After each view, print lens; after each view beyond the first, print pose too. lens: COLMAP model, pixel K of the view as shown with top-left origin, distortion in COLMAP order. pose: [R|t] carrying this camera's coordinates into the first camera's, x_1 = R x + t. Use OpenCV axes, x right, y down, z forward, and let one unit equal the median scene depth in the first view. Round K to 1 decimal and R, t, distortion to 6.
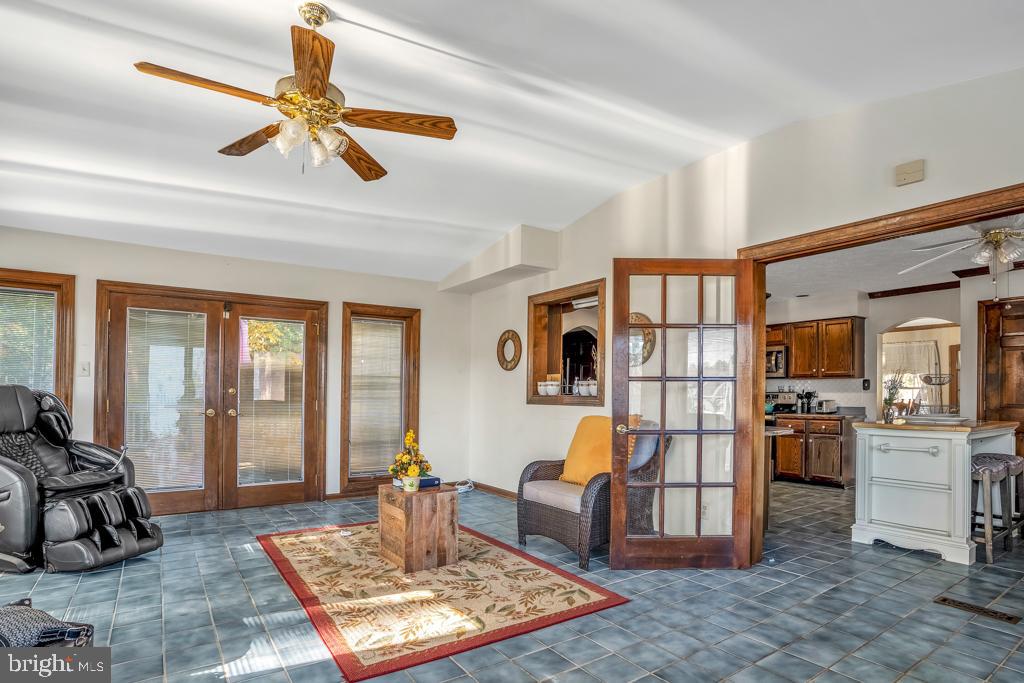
lens RADIAL K [[548.3, 0, 510.7], [0, 548.3, 386.5], [0, 0, 1]] dist [-0.093435, 0.039895]
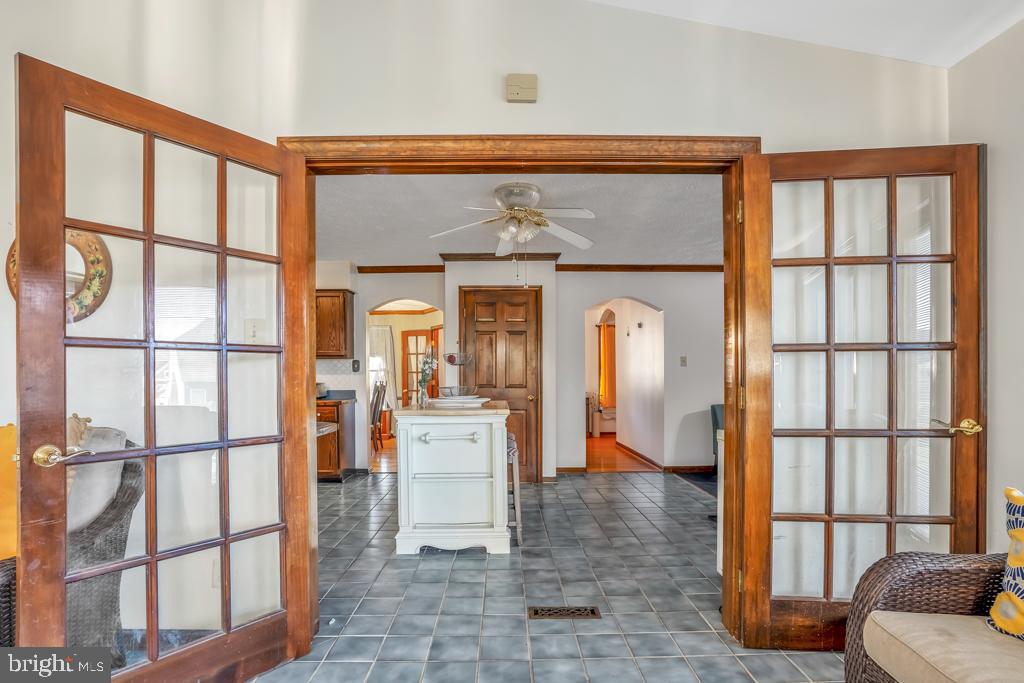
lens RADIAL K [[548.3, 0, 510.7], [0, 548.3, 386.5], [0, 0, 1]] dist [-0.093435, 0.039895]
pose [[0.558899, -0.022784, 0.828923, 0.063802], [-0.000570, 0.999612, 0.027860, 0.010601], [-0.829236, -0.016044, 0.558669, 0.440970]]
